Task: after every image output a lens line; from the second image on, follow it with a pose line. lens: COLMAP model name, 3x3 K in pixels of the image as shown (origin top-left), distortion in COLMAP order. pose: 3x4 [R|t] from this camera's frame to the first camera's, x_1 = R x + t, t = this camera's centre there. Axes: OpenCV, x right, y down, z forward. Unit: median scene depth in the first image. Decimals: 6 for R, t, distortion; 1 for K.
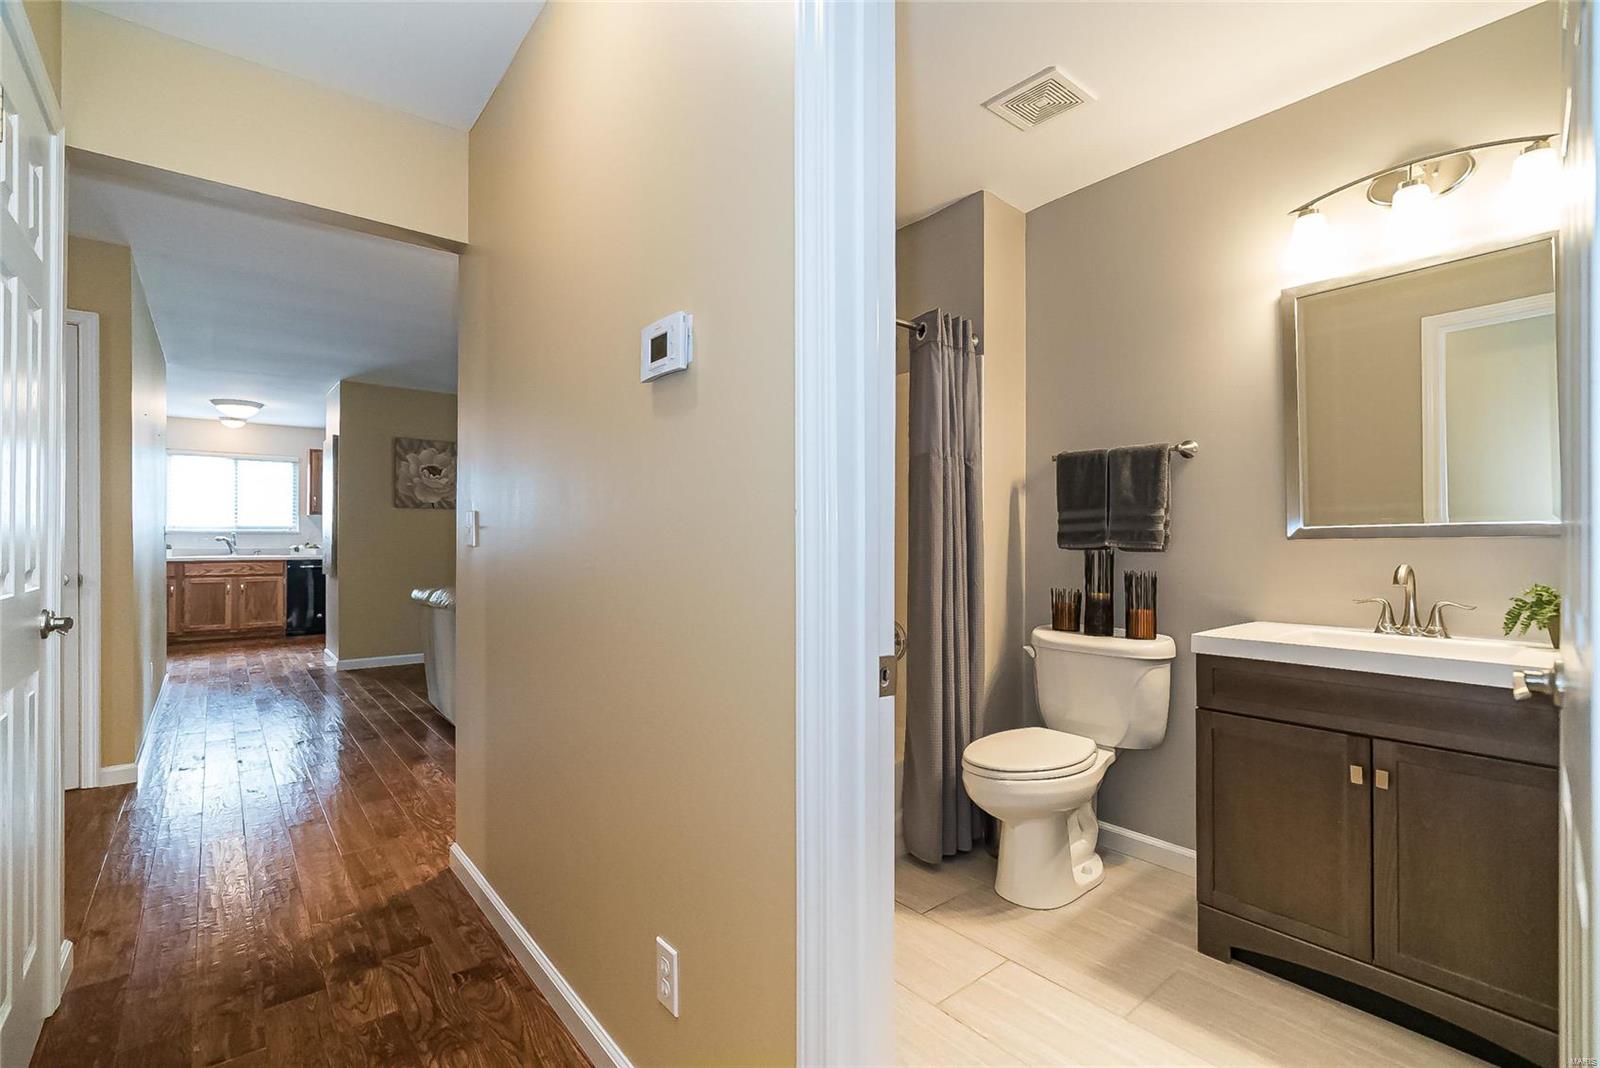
lens RADIAL K [[722.1, 0, 814.7], [0, 722.1, 536.3], [0, 0, 1]] dist [-0.004699, 0.001804]
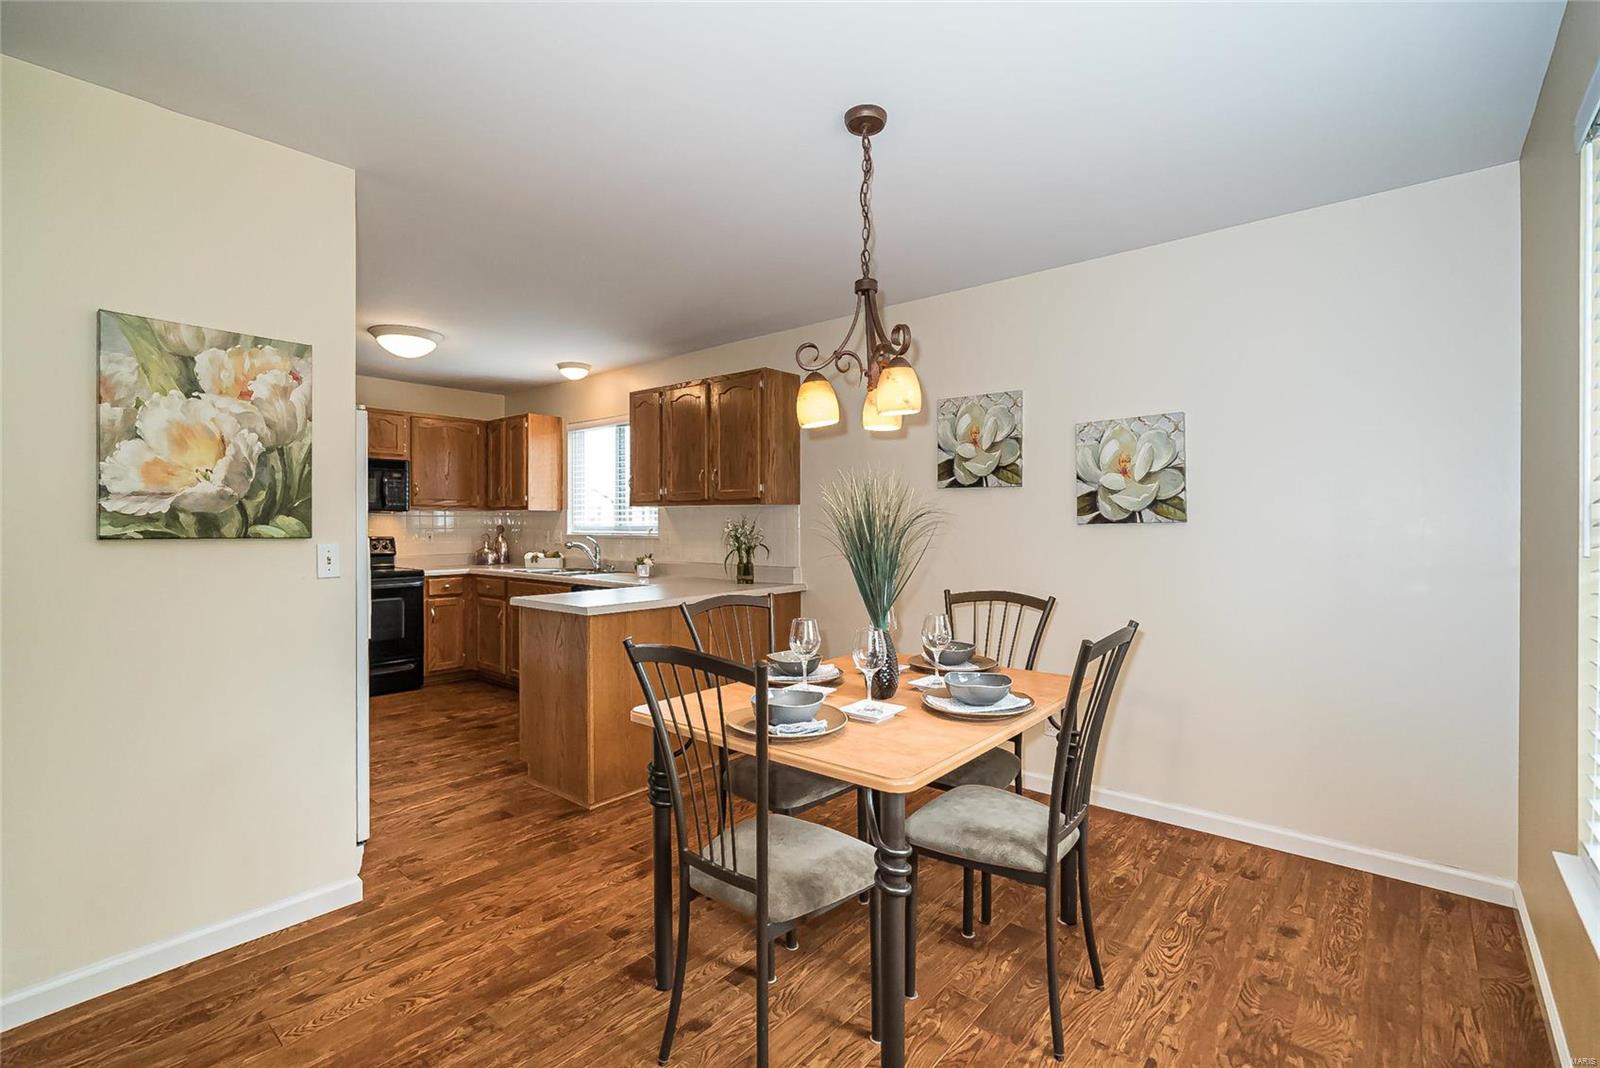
lens RADIAL K [[722.1, 0, 762.8], [0, 722.1, 534.1], [0, 0, 1]] dist [-0.004699, 0.001804]
pose [[0.138915, 0.011964, -0.990232, -0.117606], [0.000129, 0.999927, 0.012100, -0.017566], [0.990304, -0.001809, 0.138903, 1.188337]]
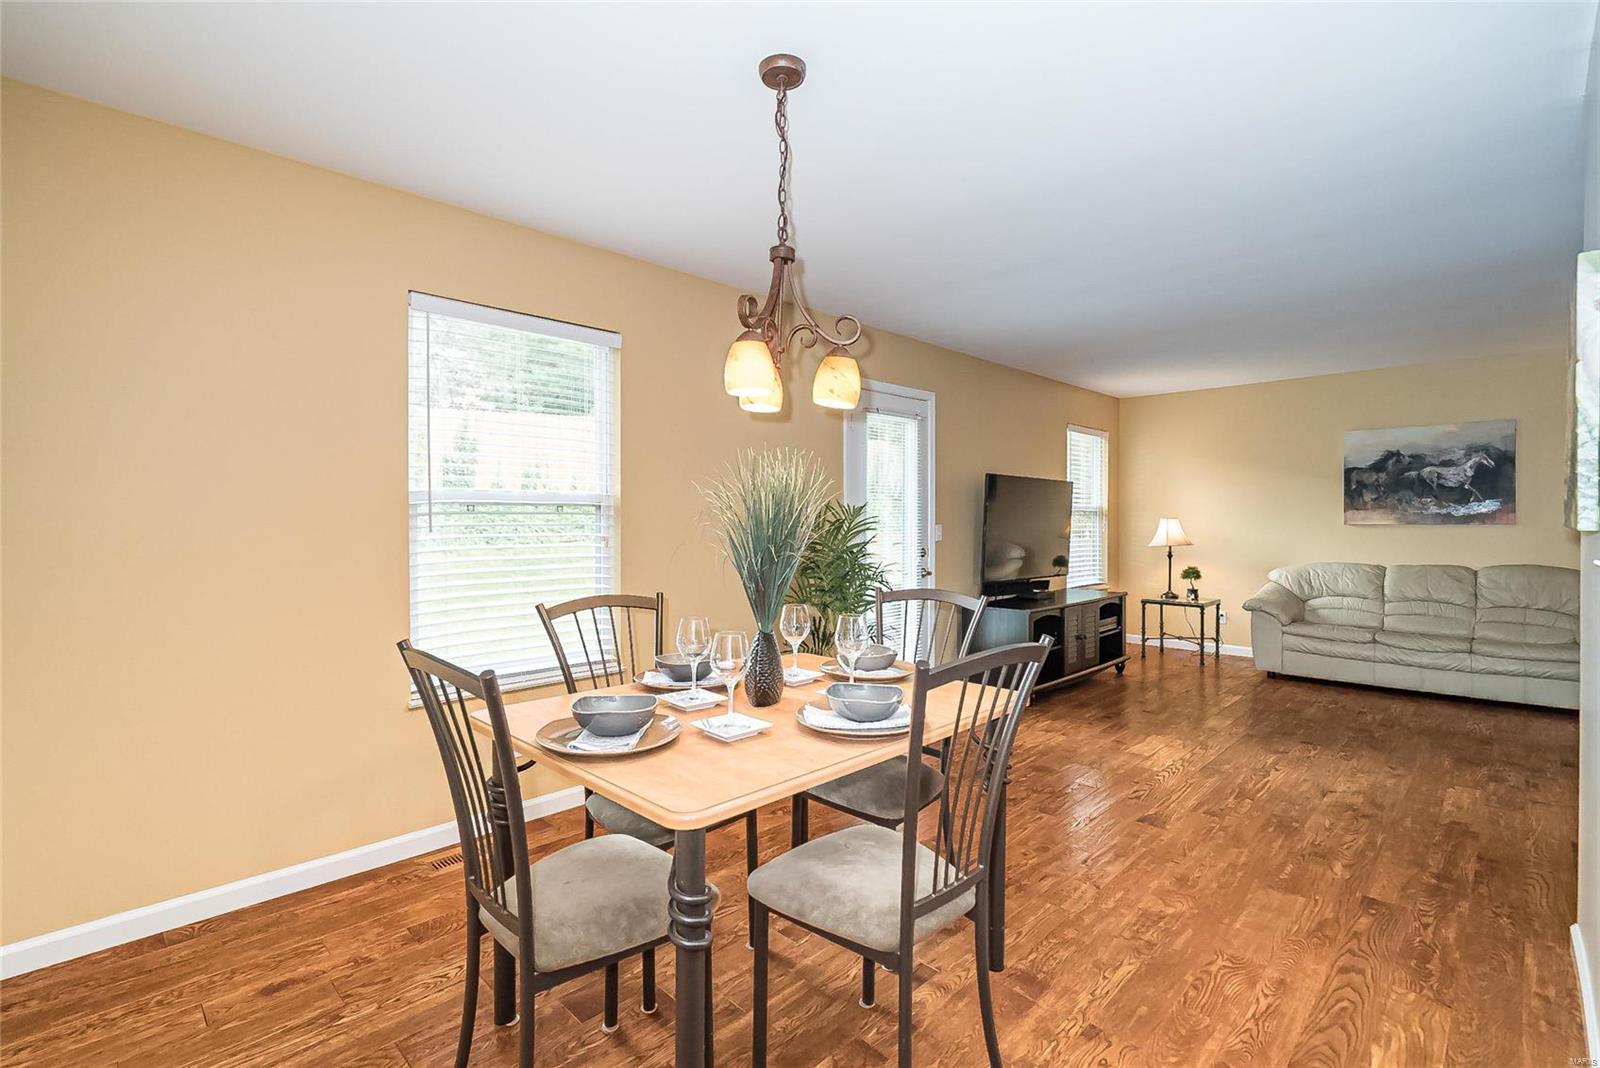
lens RADIAL K [[722.1, 0, 776.2], [0, 722.1, 529.5], [0, 0, 1]] dist [-0.004699, 0.001804]
pose [[-0.069294, -0.013817, 0.997501, -0.652545], [0.001828, 0.999901, 0.013977, -0.014168], [-0.997595, 0.002792, -0.069262, 1.289182]]
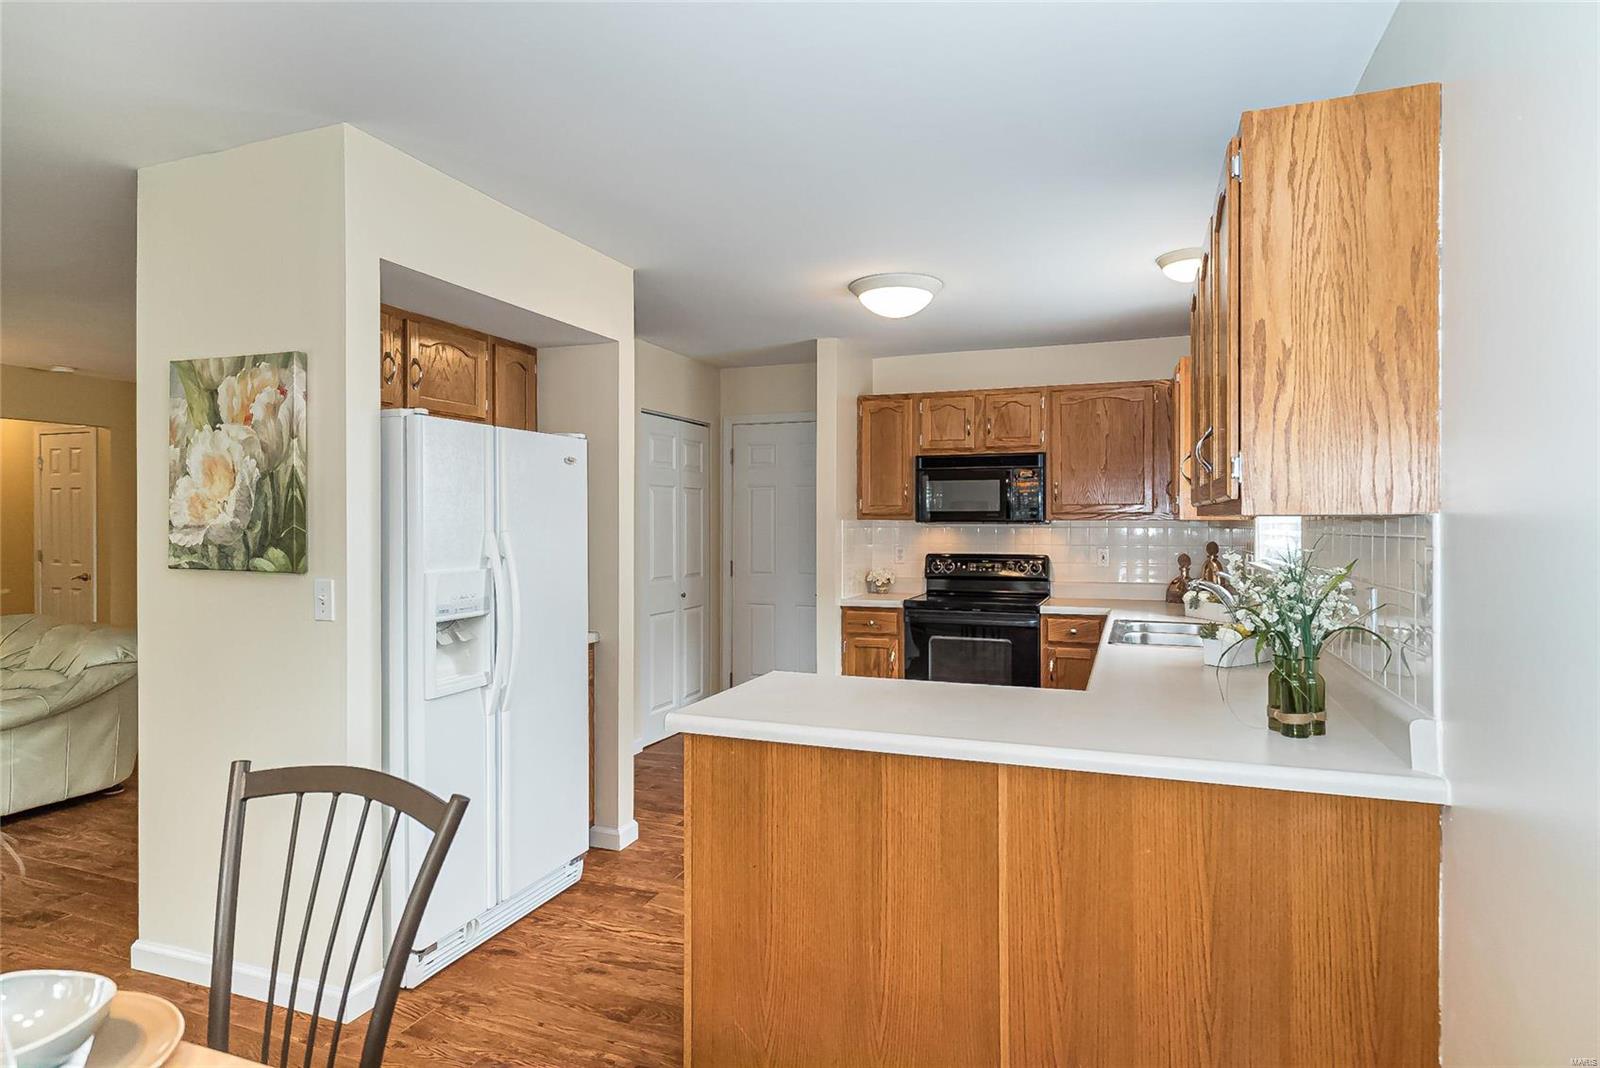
lens RADIAL K [[847.2, 0, 811.1], [0, 847.2, 521.3], [0, 0, 1]] dist [0.001279, 0.000703]
pose [[-0.870807, -0.002908, -0.491617, -0.469227], [-0.002538, 0.999996, -0.001420, -0.031968], [0.491619, 0.000011, -0.870811, 1.410109]]
